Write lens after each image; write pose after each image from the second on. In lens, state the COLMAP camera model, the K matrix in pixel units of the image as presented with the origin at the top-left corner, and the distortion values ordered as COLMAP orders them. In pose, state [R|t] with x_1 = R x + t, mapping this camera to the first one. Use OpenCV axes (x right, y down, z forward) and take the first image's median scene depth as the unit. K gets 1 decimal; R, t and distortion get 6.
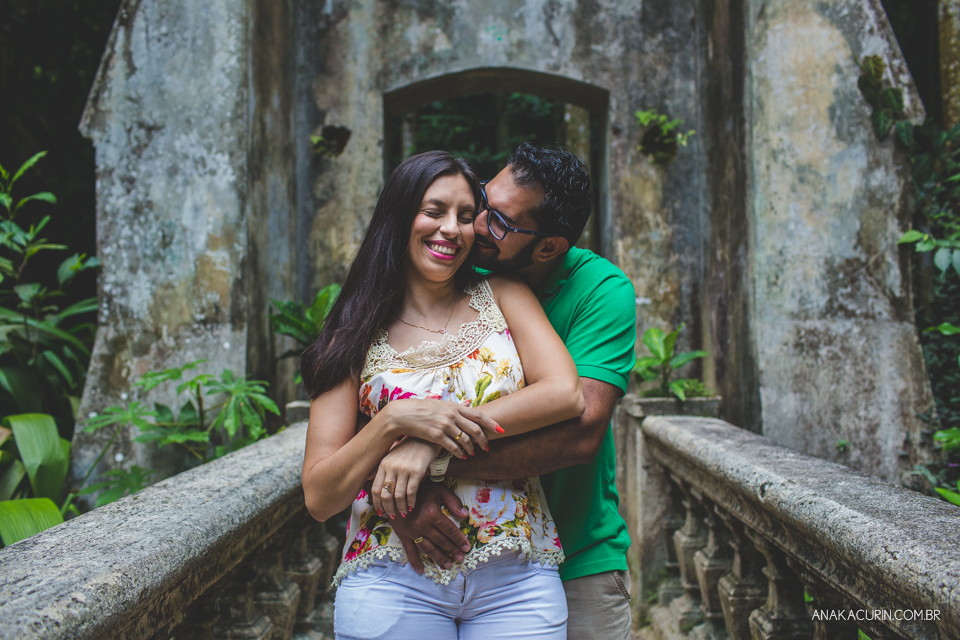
lens RADIAL K [[920.2, 0, 480.0], [0, 920.2, 320.0], [0, 0, 1]] dist [-0.111940, 0.144140]
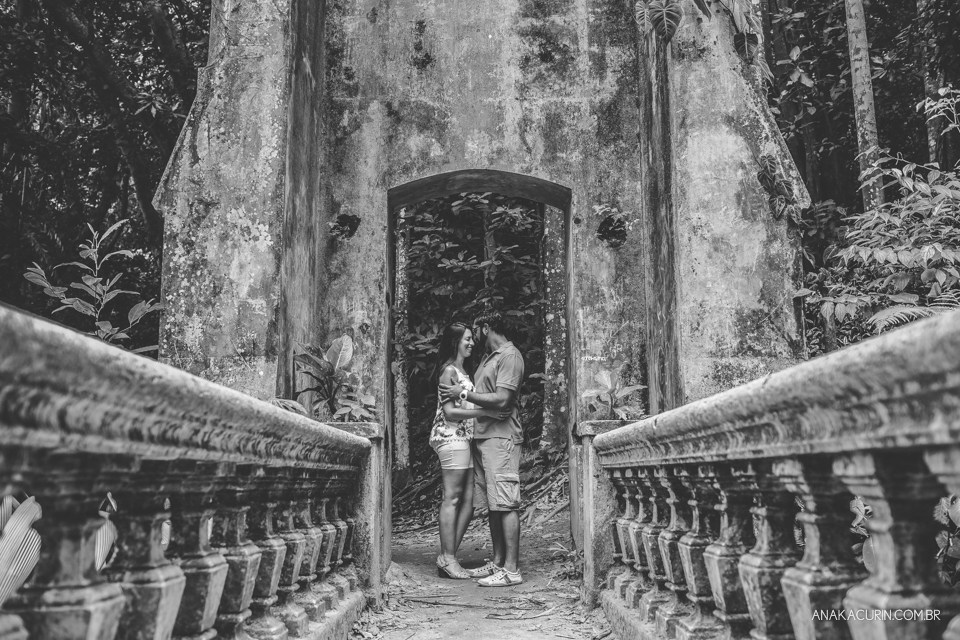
lens RADIAL K [[920.2, 0, 480.0], [0, 920.2, 320.0], [0, 0, 1]] dist [-0.111940, 0.144140]
pose [[0.999865, 0.011454, 0.011754, 0.006905], [-0.009642, 0.989530, -0.144002, 0.131985], [-0.013280, 0.143870, 0.989508, -0.253845]]
